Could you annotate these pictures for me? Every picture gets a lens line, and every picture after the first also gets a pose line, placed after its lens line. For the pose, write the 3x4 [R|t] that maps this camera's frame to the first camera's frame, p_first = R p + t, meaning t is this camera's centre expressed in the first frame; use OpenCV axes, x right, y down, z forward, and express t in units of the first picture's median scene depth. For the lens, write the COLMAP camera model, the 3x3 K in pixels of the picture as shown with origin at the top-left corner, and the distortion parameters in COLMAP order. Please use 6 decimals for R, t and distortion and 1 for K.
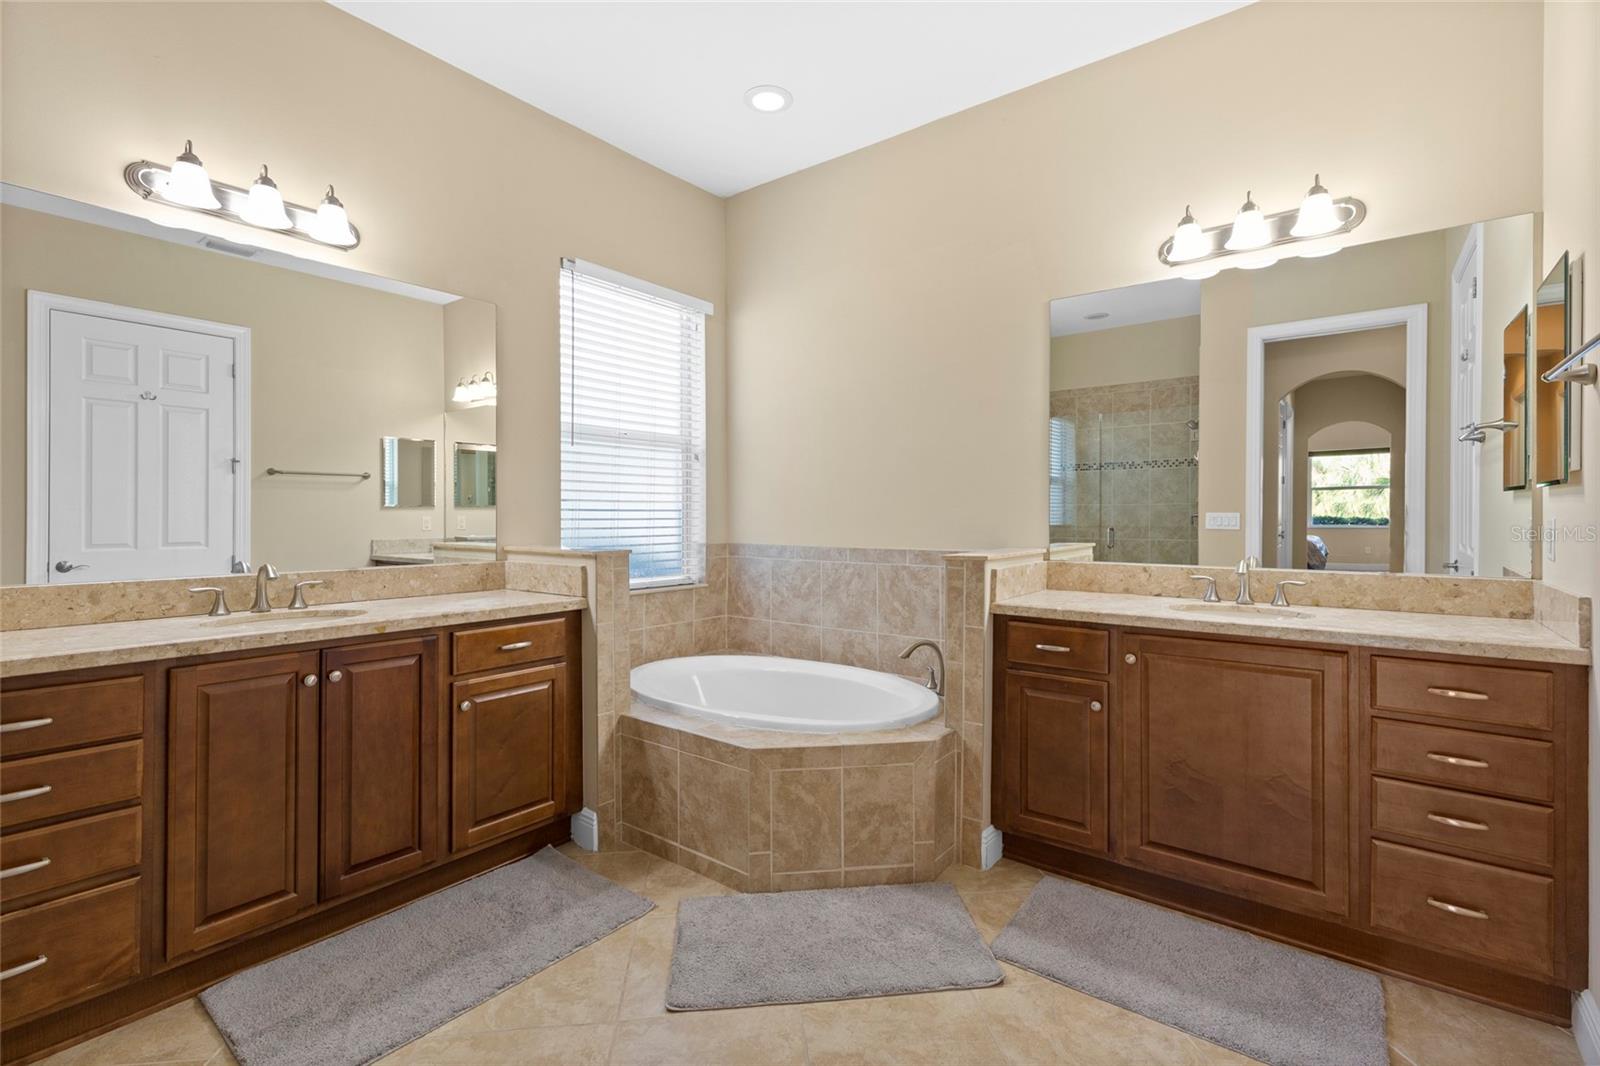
lens RADIAL K [[719.3, 0, 798.8], [0, 719.3, 517.6], [0, 0, 1]] dist [0.004841, 0.000866]
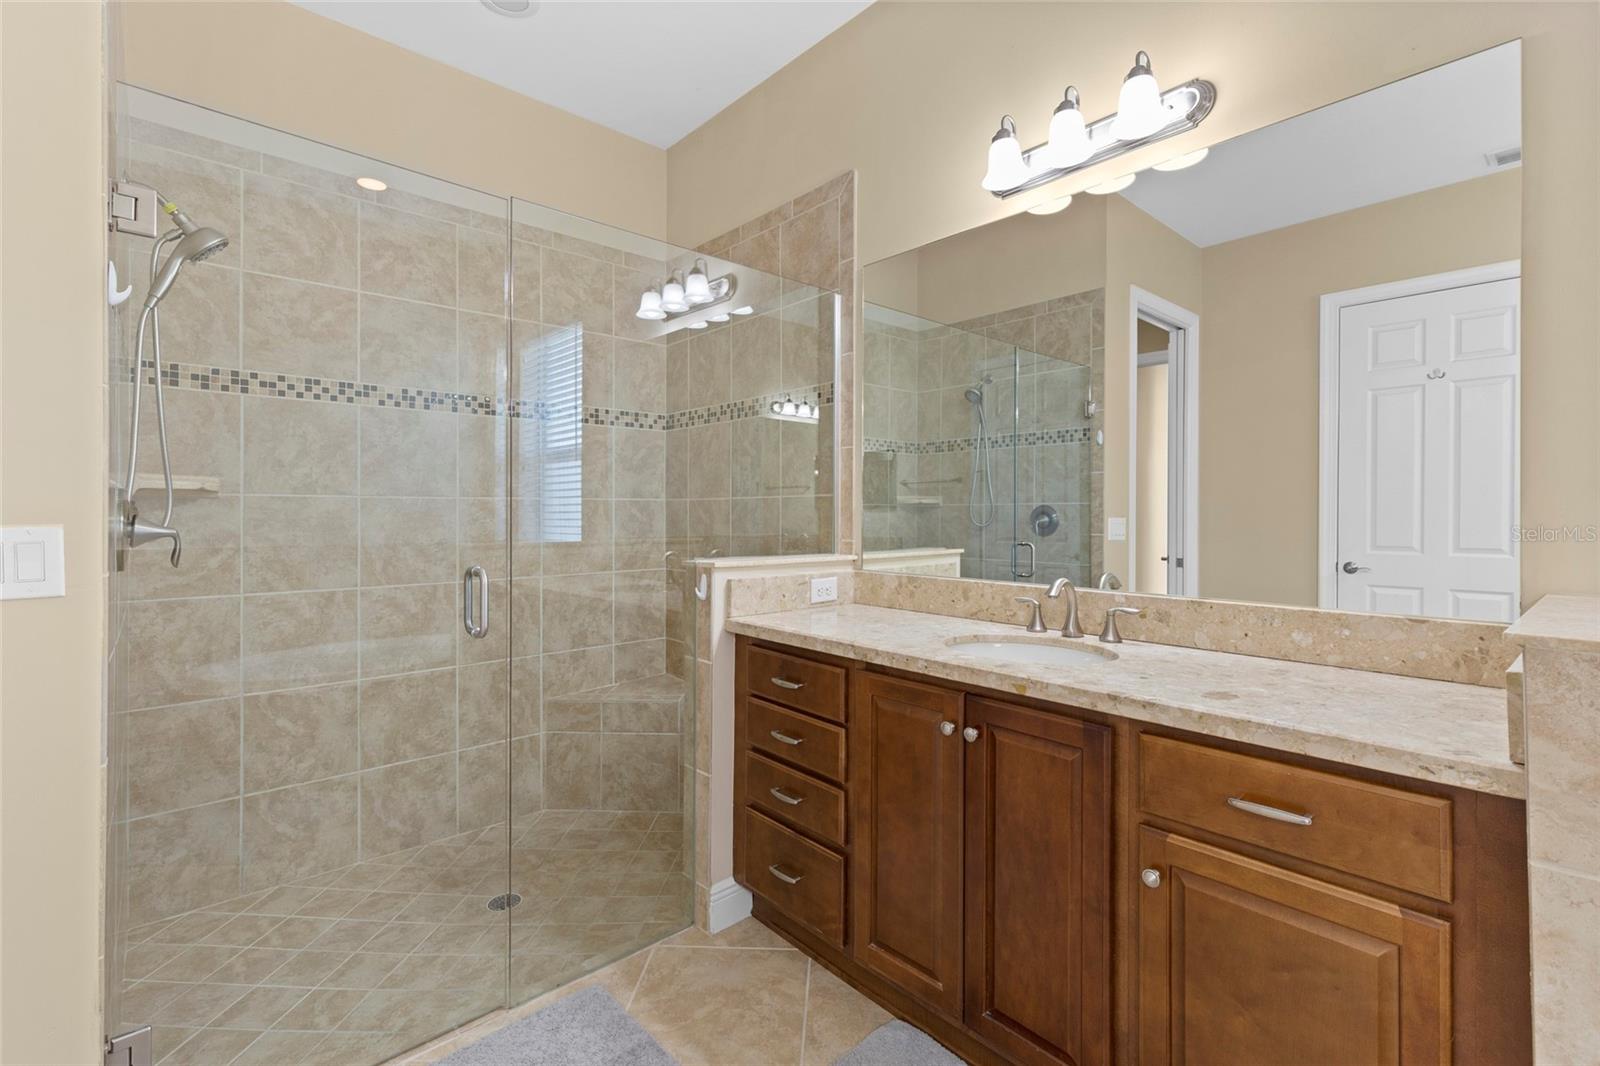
lens RADIAL K [[719.3, 0, 837.1], [0, 719.3, 508.2], [0, 0, 1]] dist [0.004841, 0.000866]
pose [[-0.163906, -0.006339, -0.986456, 0.104514], [-0.001551, 0.999980, -0.006168, -0.009001], [0.986475, 0.000519, -0.163912, 0.860169]]
